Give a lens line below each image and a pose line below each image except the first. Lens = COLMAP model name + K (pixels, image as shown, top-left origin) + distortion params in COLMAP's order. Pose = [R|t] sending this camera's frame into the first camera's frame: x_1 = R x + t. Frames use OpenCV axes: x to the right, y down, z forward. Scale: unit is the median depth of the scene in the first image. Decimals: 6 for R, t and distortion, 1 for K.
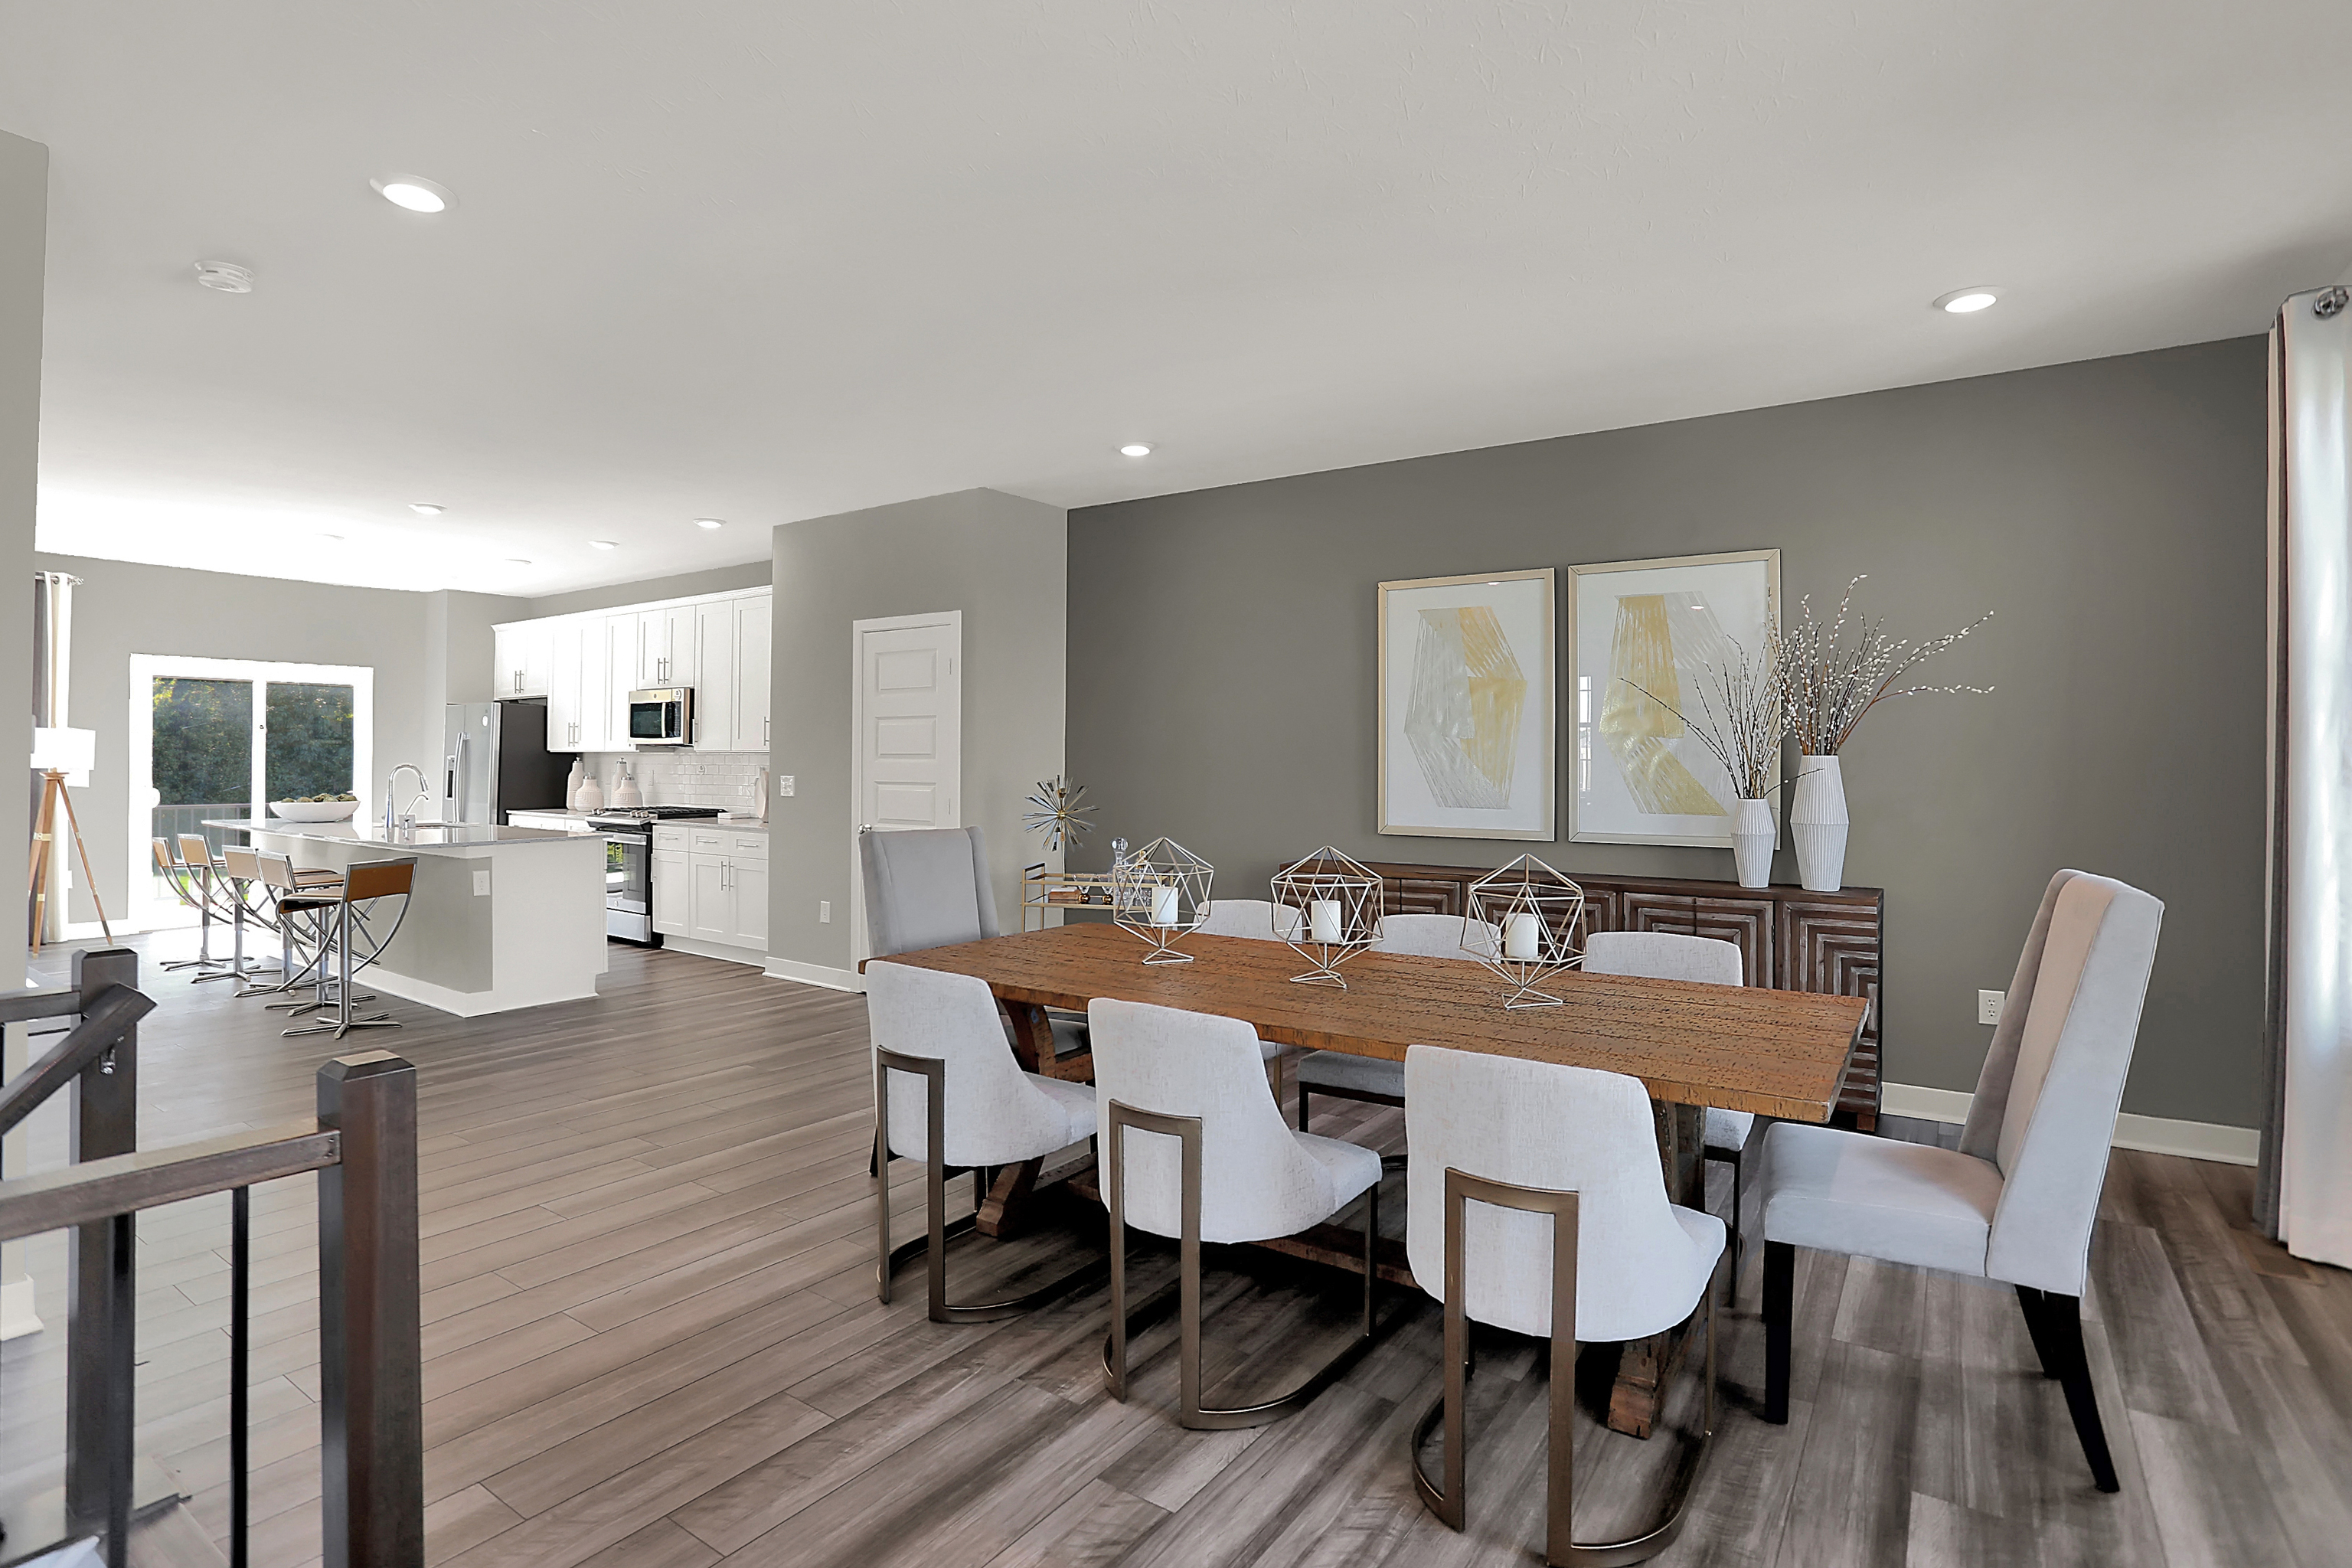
lens RADIAL K [[1141.4, 0, 1181.6], [0, 1141.4, 778.3], [0, 0, 1]] dist [-0.001692, -0.000040]
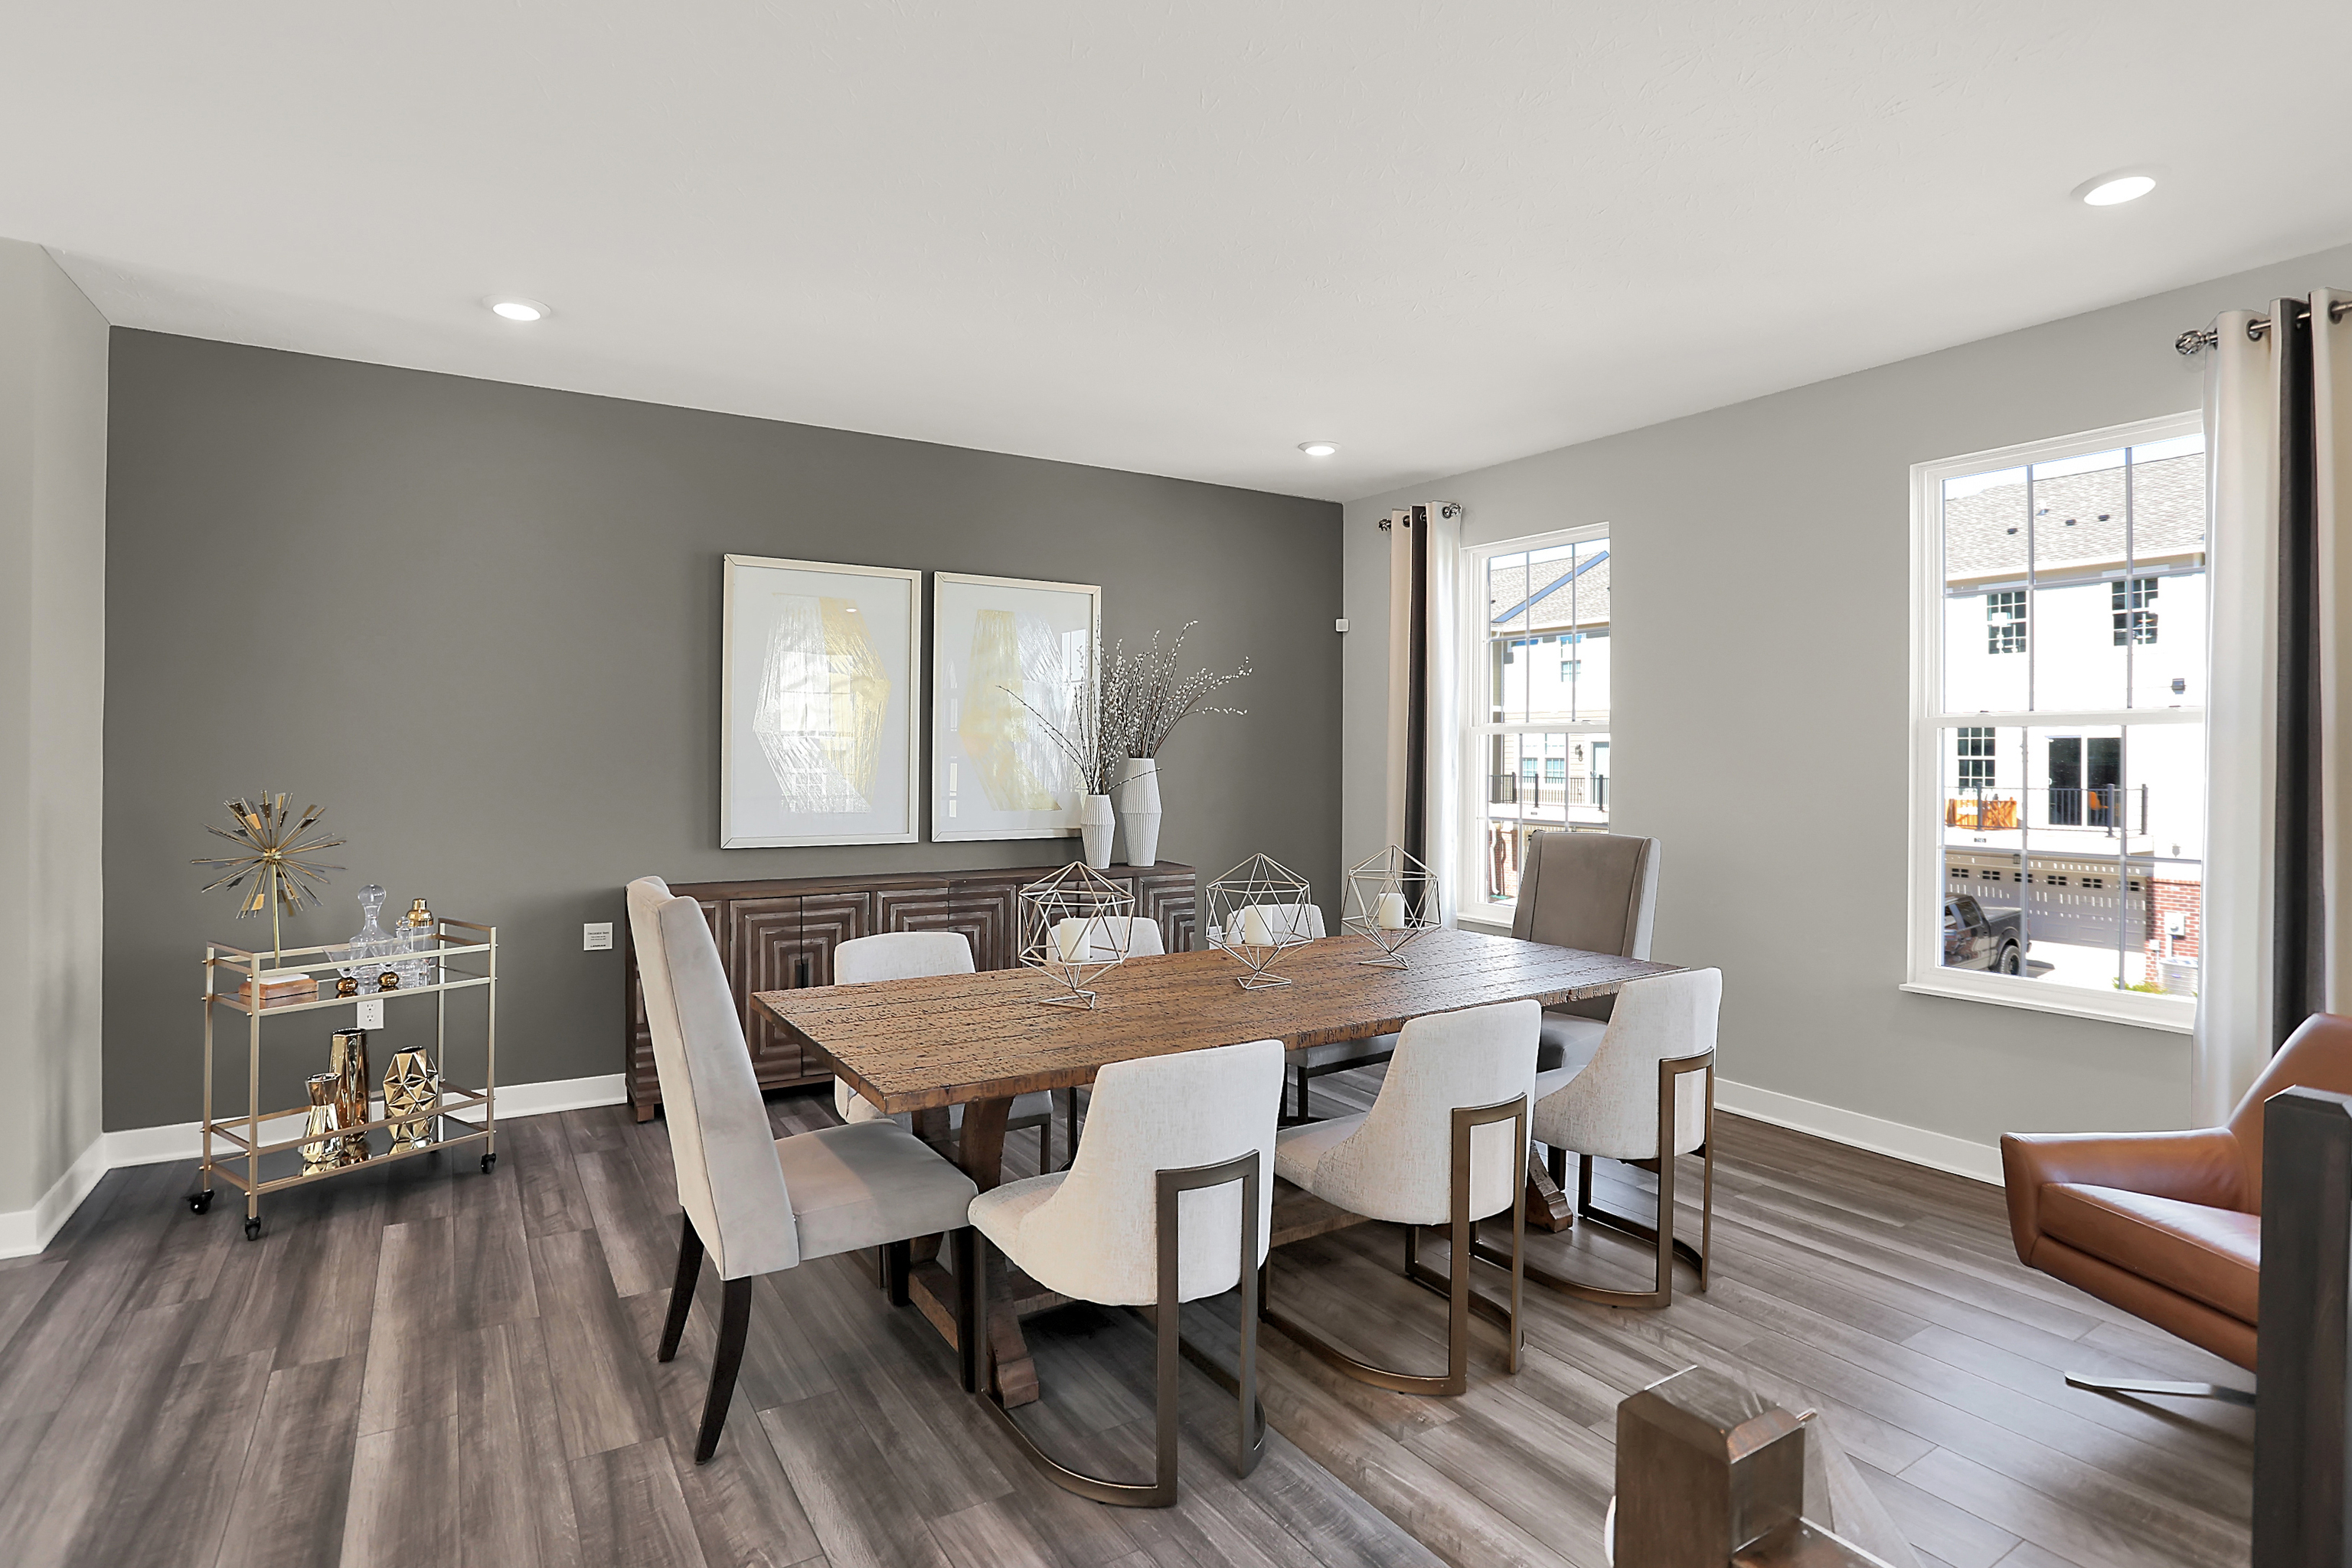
lens RADIAL K [[1169.6, 0, 1176.0], [0, 1169.6, 784.0], [0, 0, 1]] dist [-0.000678, -0.000035]
pose [[0.395372, -0.009322, 0.918474, -0.633684], [0.020653, 0.999786, 0.001257, 0.007680], [-0.918289, 0.018472, 0.395480, 0.482967]]
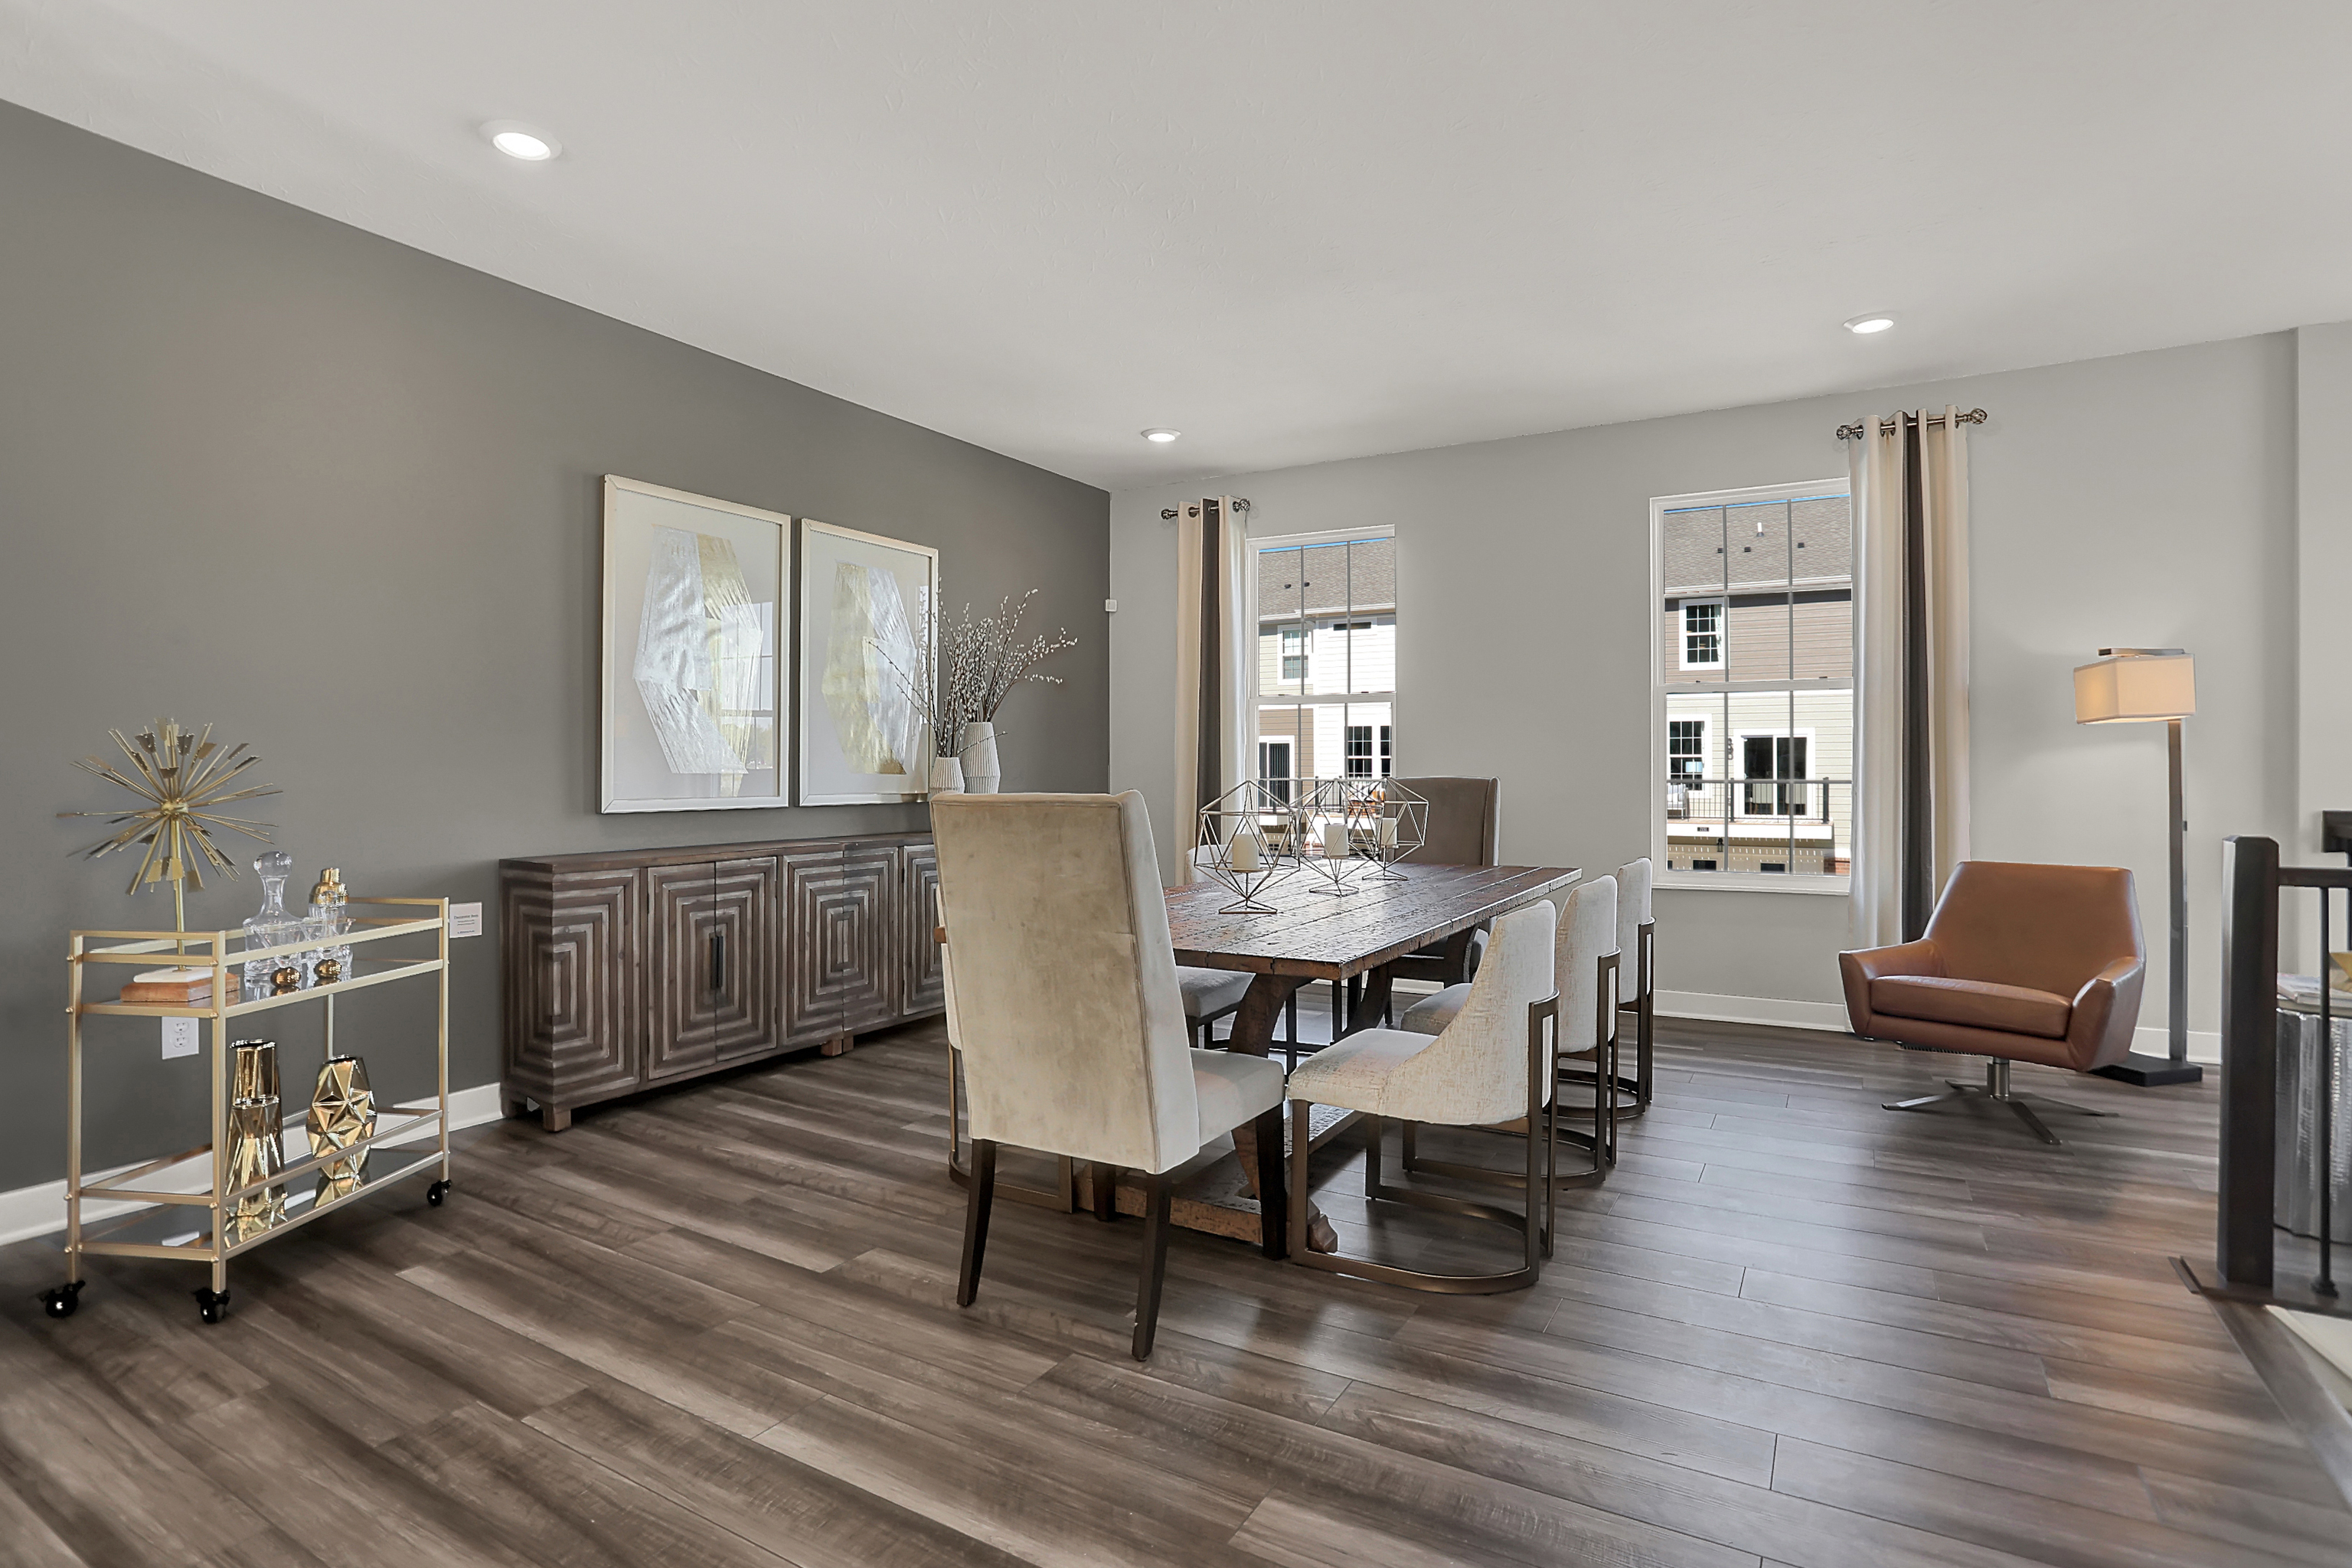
lens RADIAL K [[1141.4, 0, 1181.6], [0, 1141.4, 778.3], [0, 0, 1]] dist [-0.001692, -0.000040]
pose [[-0.064457, -0.002230, 0.997918, -0.753176], [0.036395, 0.999327, 0.004584, 0.046878], [-0.997257, 0.036615, -0.064333, 0.910675]]
